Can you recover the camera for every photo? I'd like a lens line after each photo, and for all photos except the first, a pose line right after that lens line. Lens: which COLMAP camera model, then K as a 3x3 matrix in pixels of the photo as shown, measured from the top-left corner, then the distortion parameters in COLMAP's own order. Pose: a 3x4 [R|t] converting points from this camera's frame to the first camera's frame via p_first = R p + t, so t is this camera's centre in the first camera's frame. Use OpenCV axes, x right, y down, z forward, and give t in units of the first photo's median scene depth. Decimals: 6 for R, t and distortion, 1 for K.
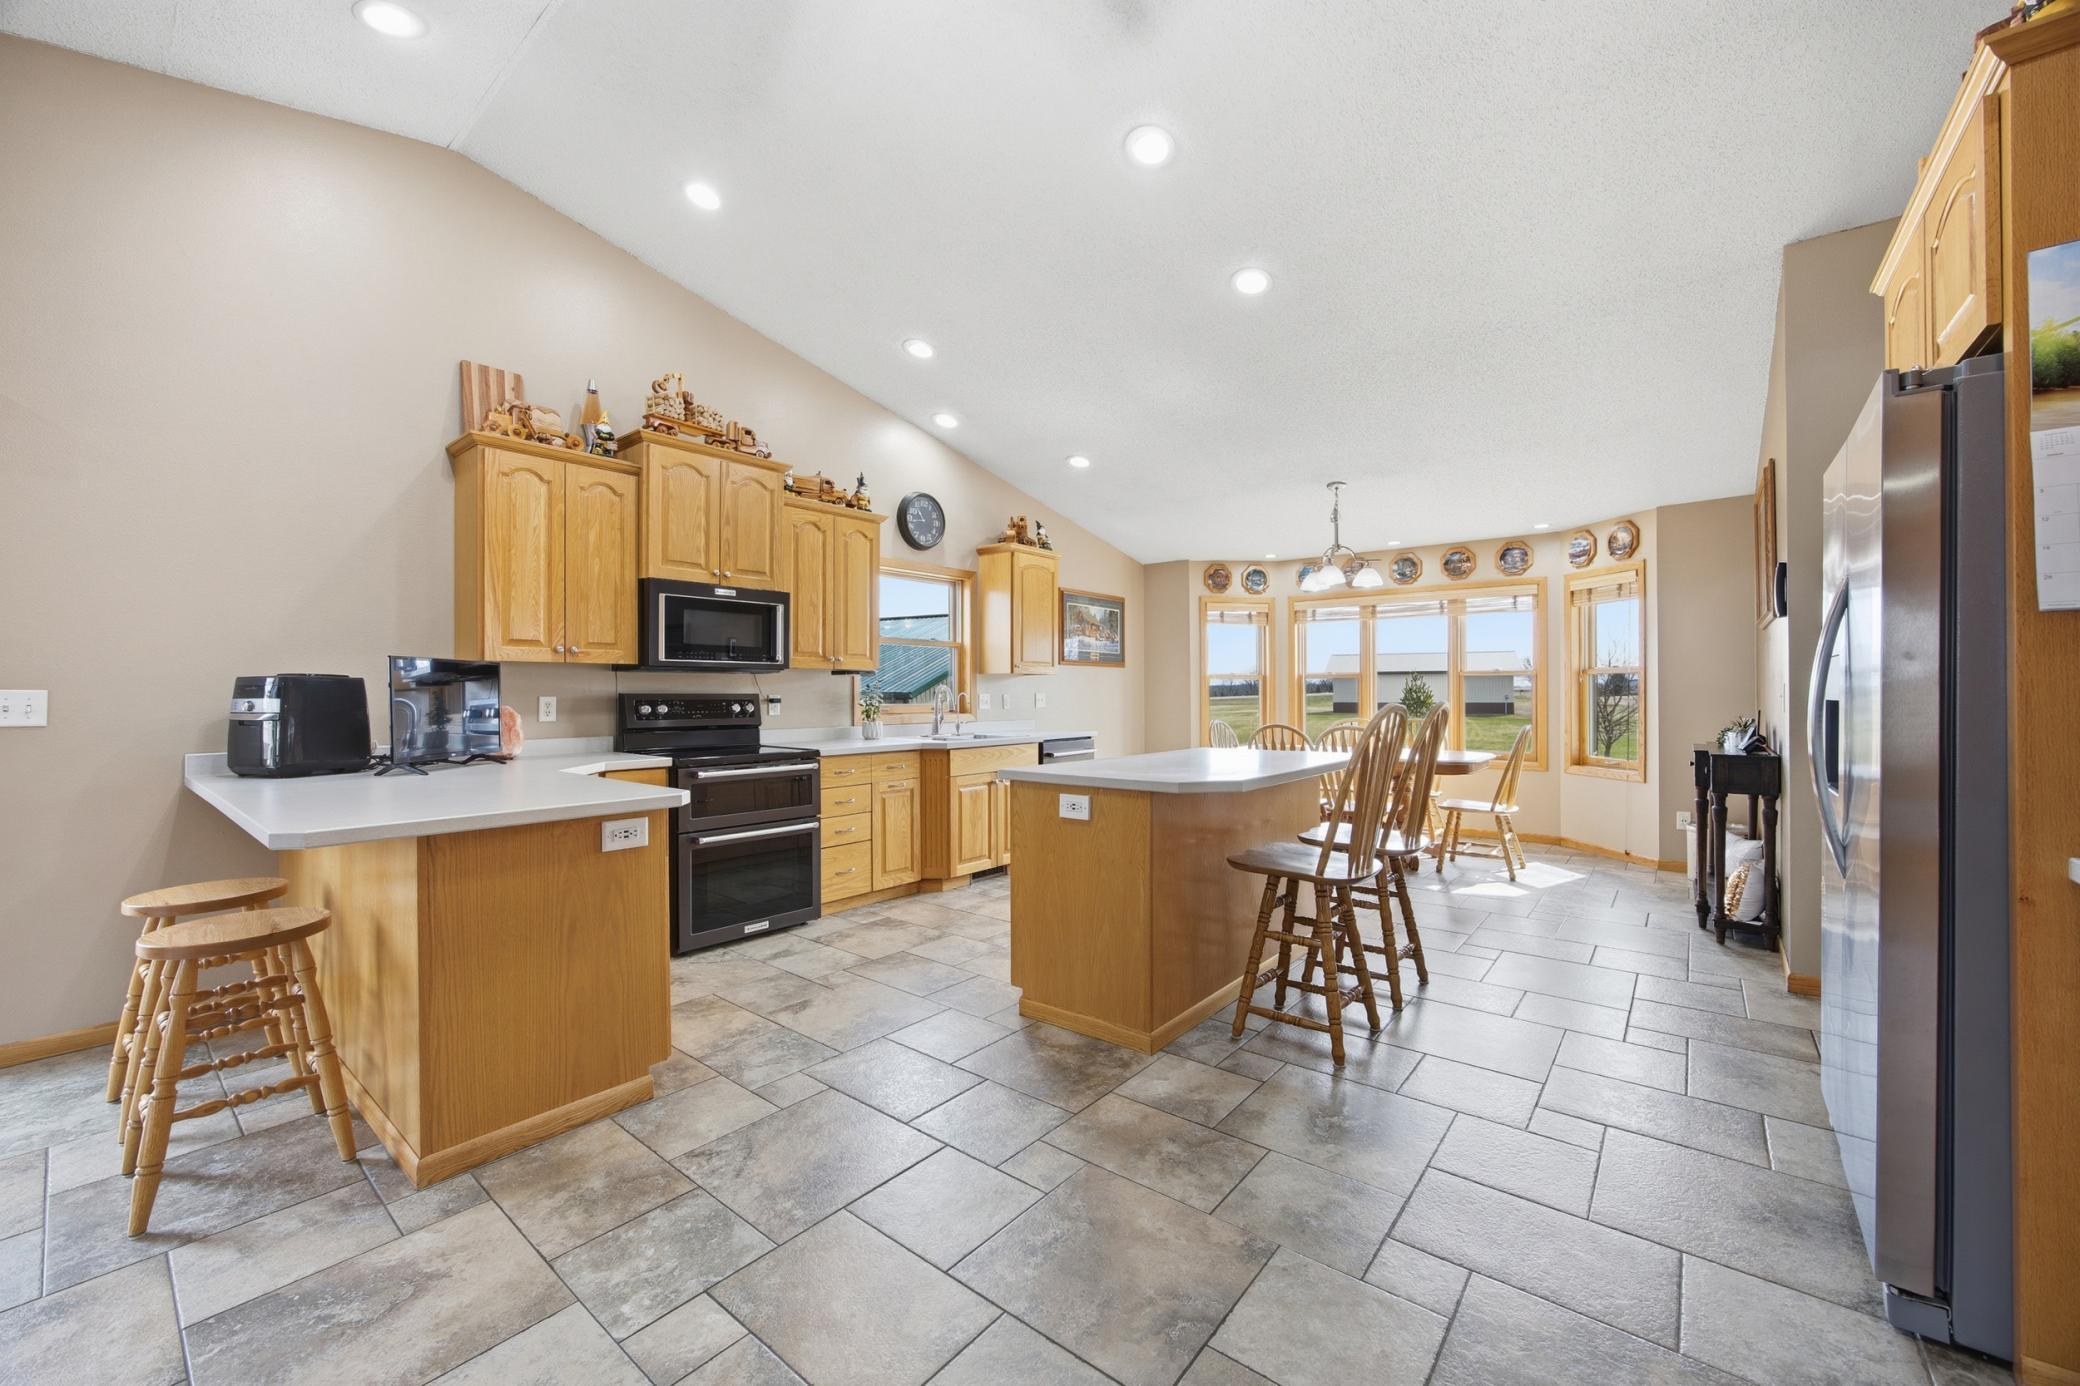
lens RADIAL K [[812.6, 0, 1046.4], [0, 812.6, 690.3], [0, 0, 1]] dist [-0.025541, 0.008357]
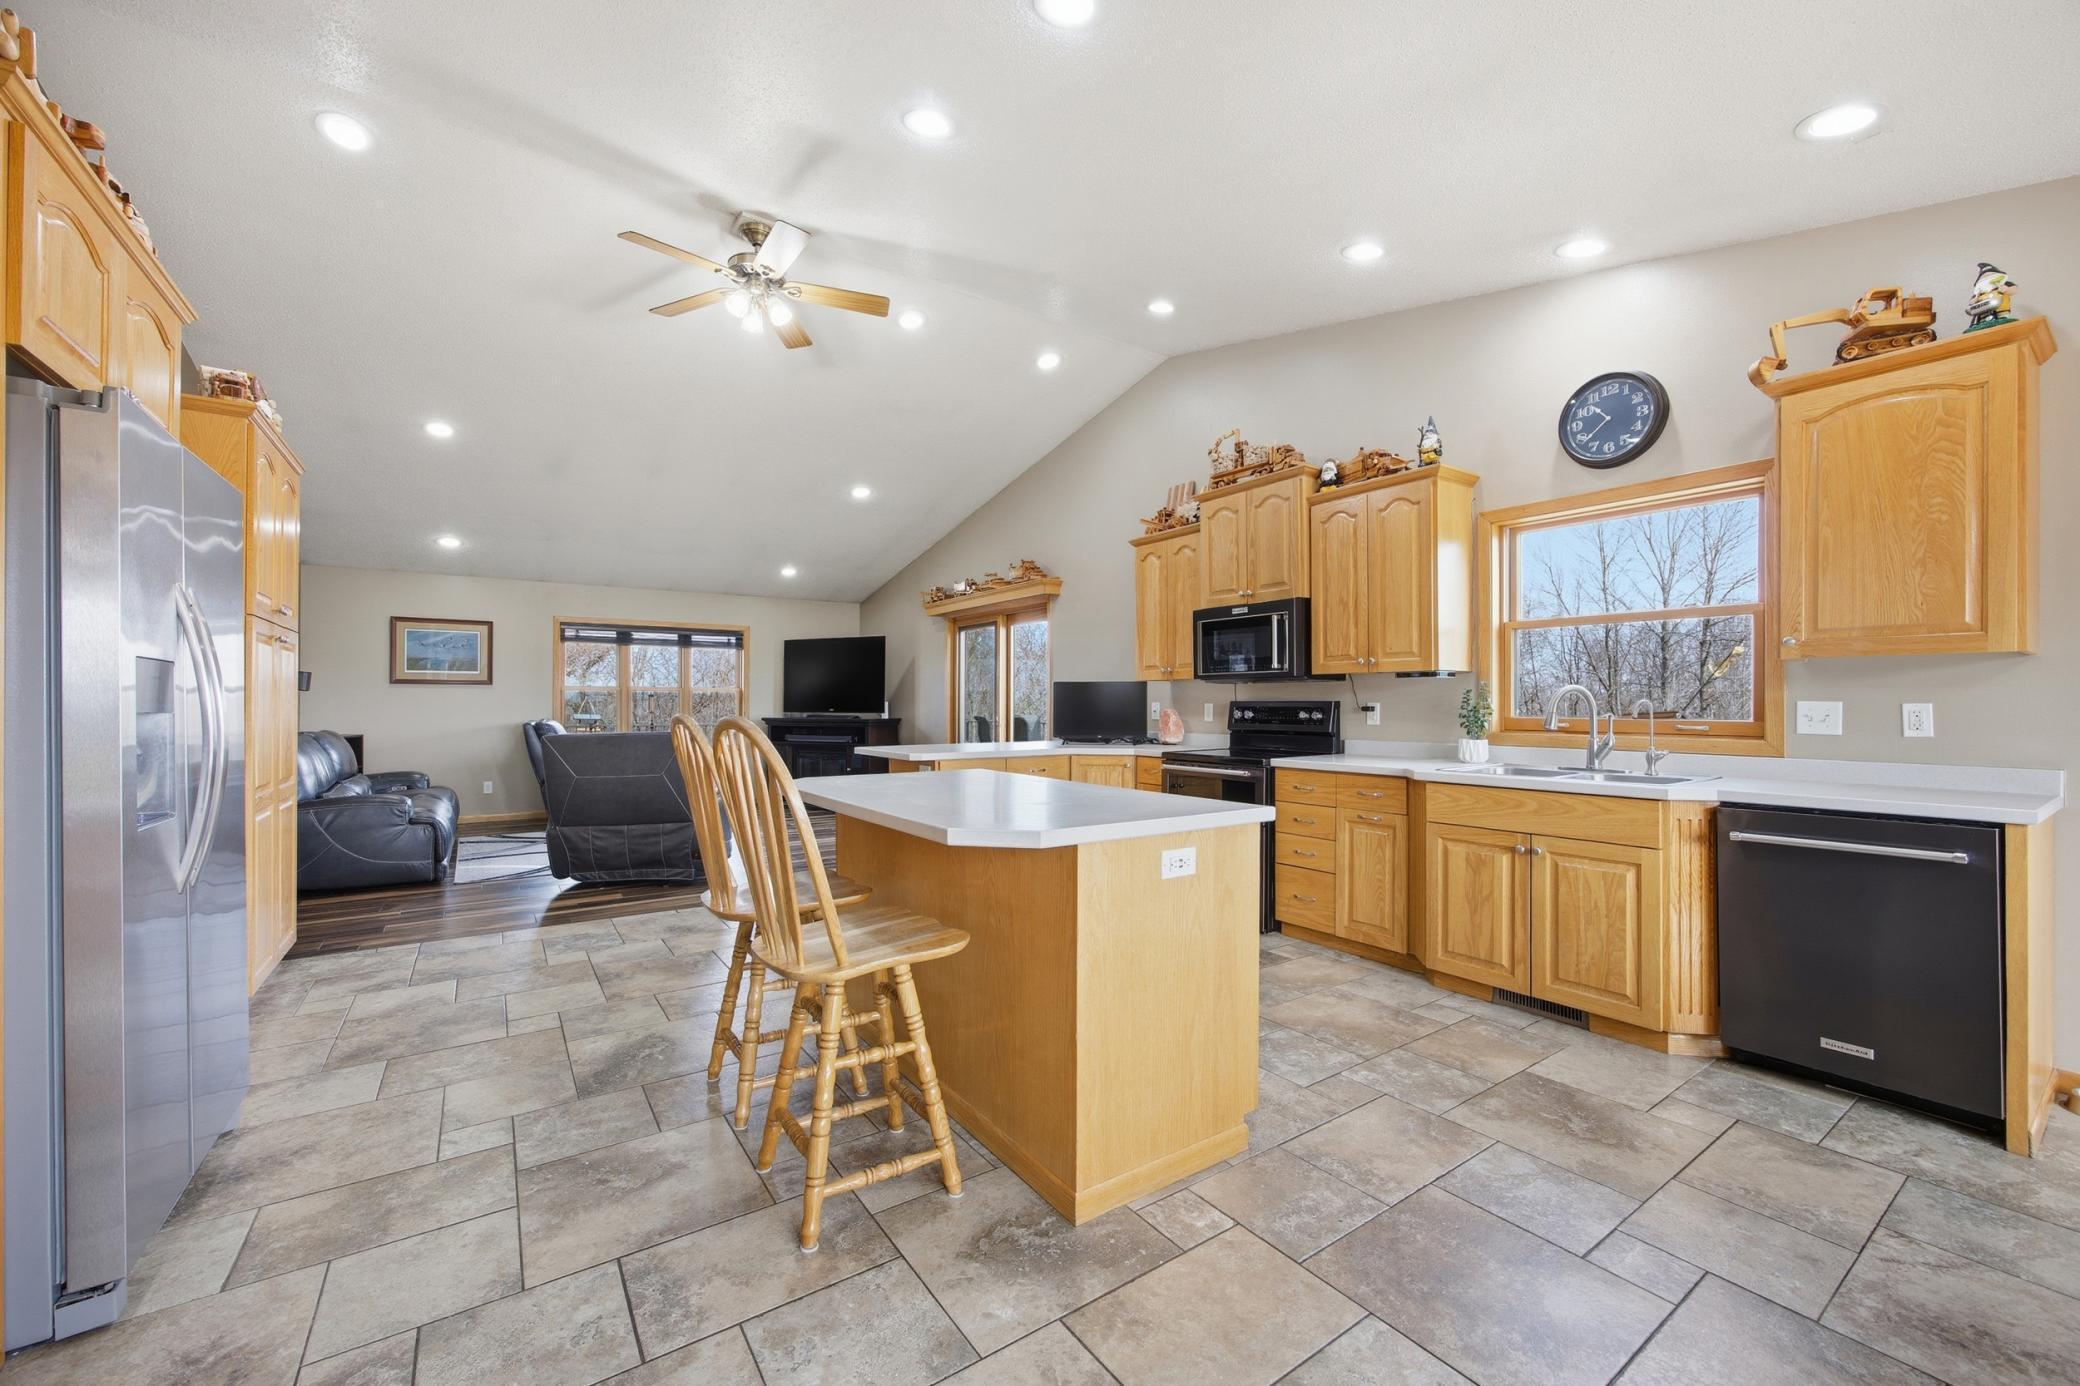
lens RADIAL K [[819.0, 0, 1047.7], [0, 819.0, 702.8], [0, 0, 1]] dist [-0.021607, 0.008839]
pose [[-0.278231, 0.003377, -0.960508, 0.594854], [0.002251, 0.999993, 0.002864, 0.002112], [0.960511, -0.001365, -0.278237, 0.824259]]
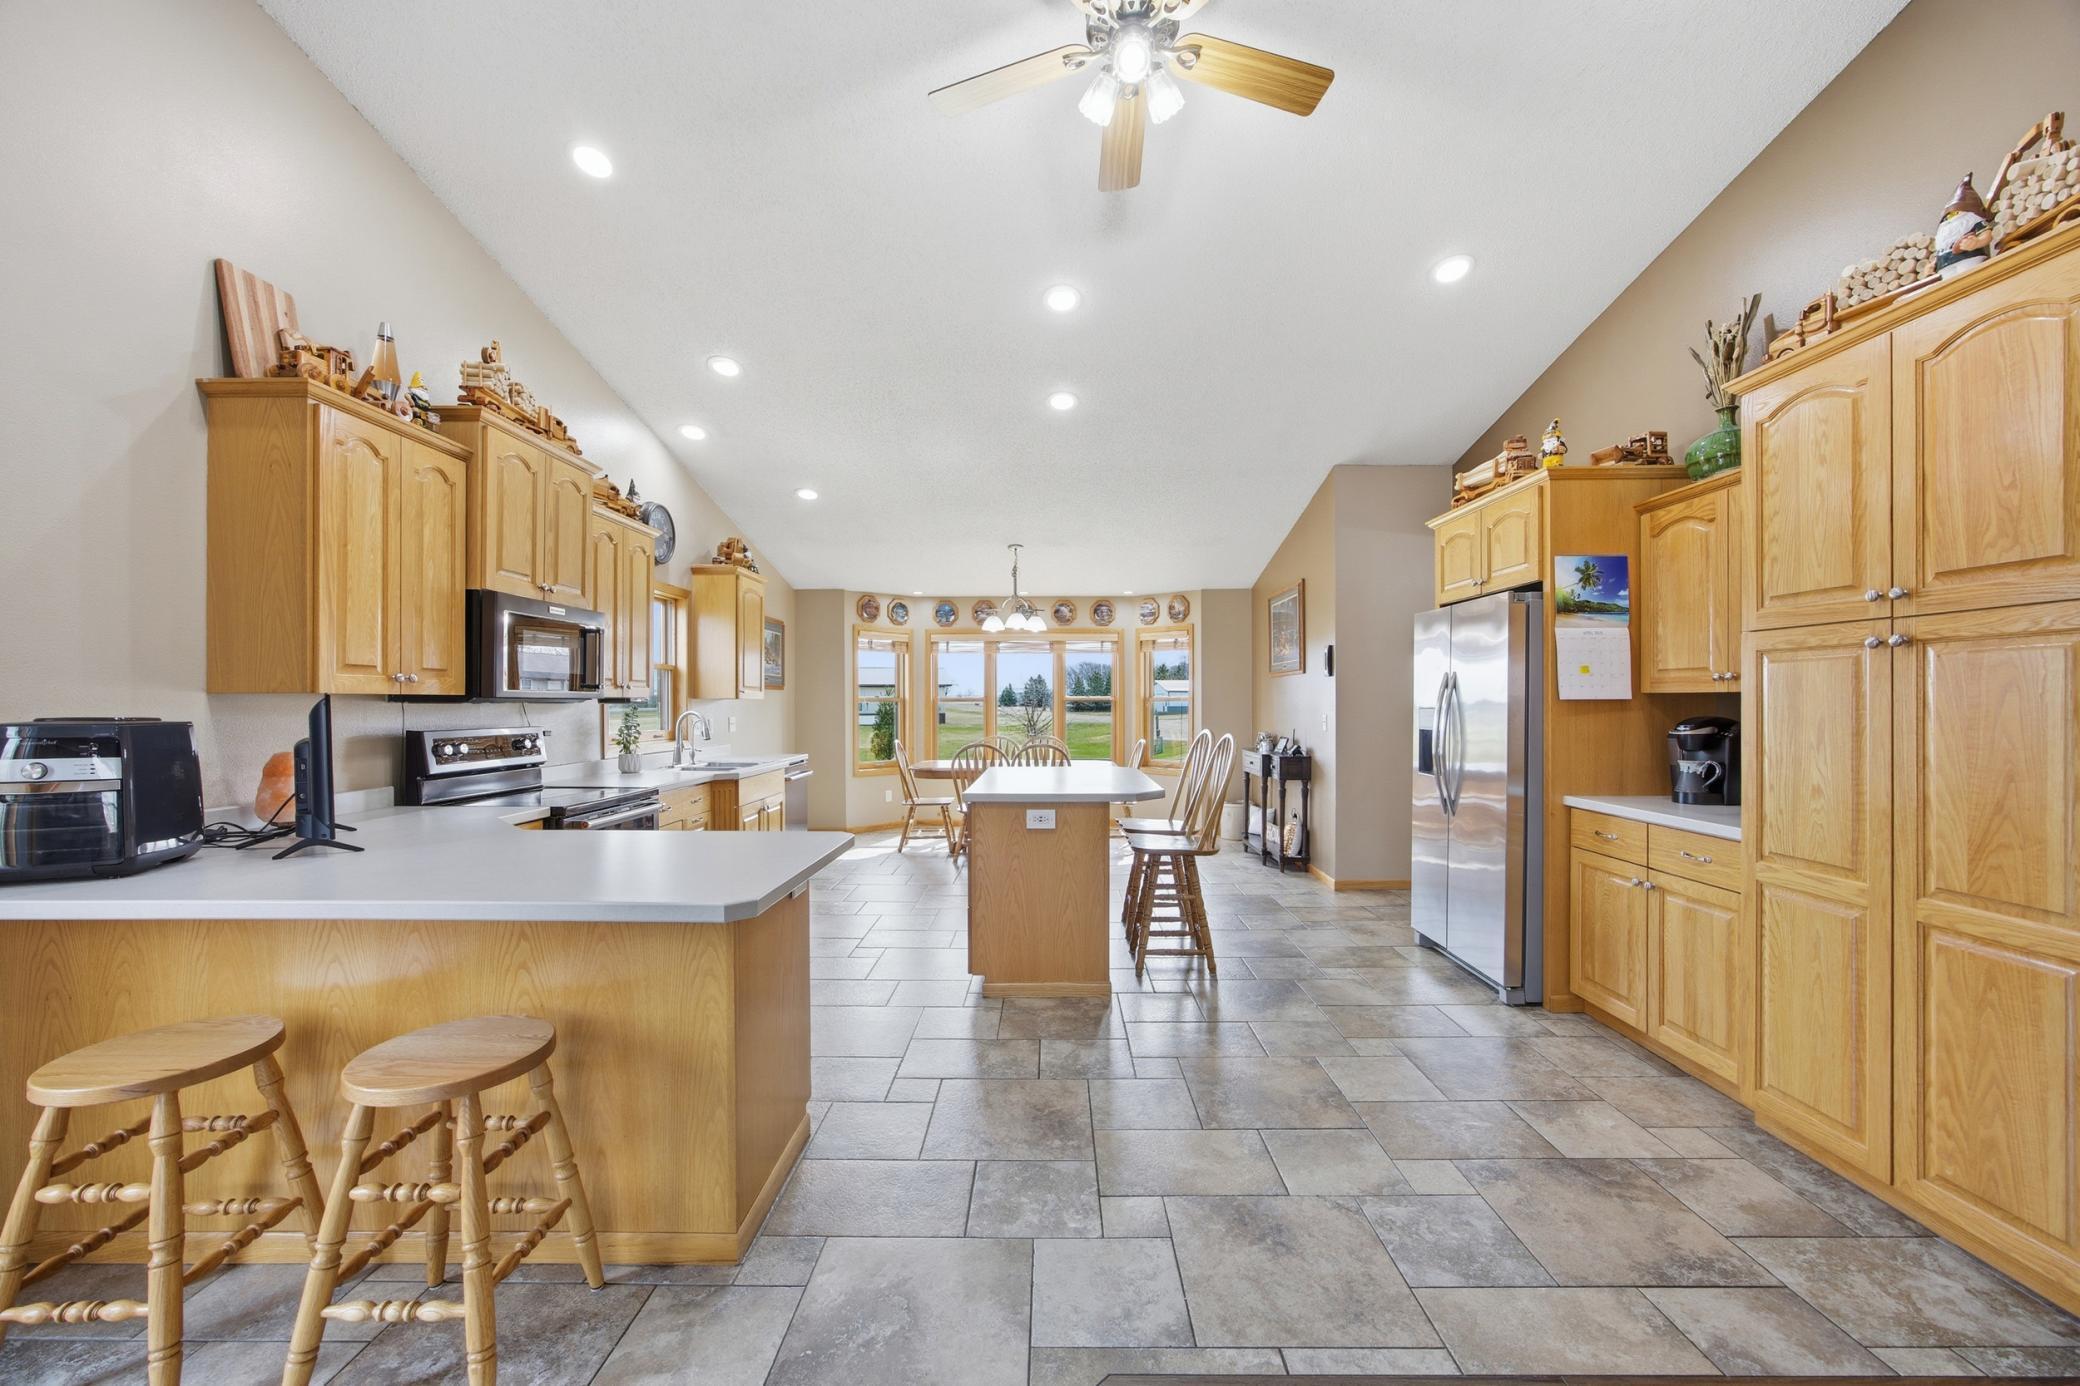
lens RADIAL K [[819.0, 0, 1047.7], [0, 819.0, 702.8], [0, 0, 1]] dist [-0.021607, 0.008839]
pose [[0.780712, 0.001584, 0.624890, -0.409666], [-0.001675, 0.999998, -0.000442, -0.018579], [-0.624889, -0.000702, 0.780713, 0.002932]]
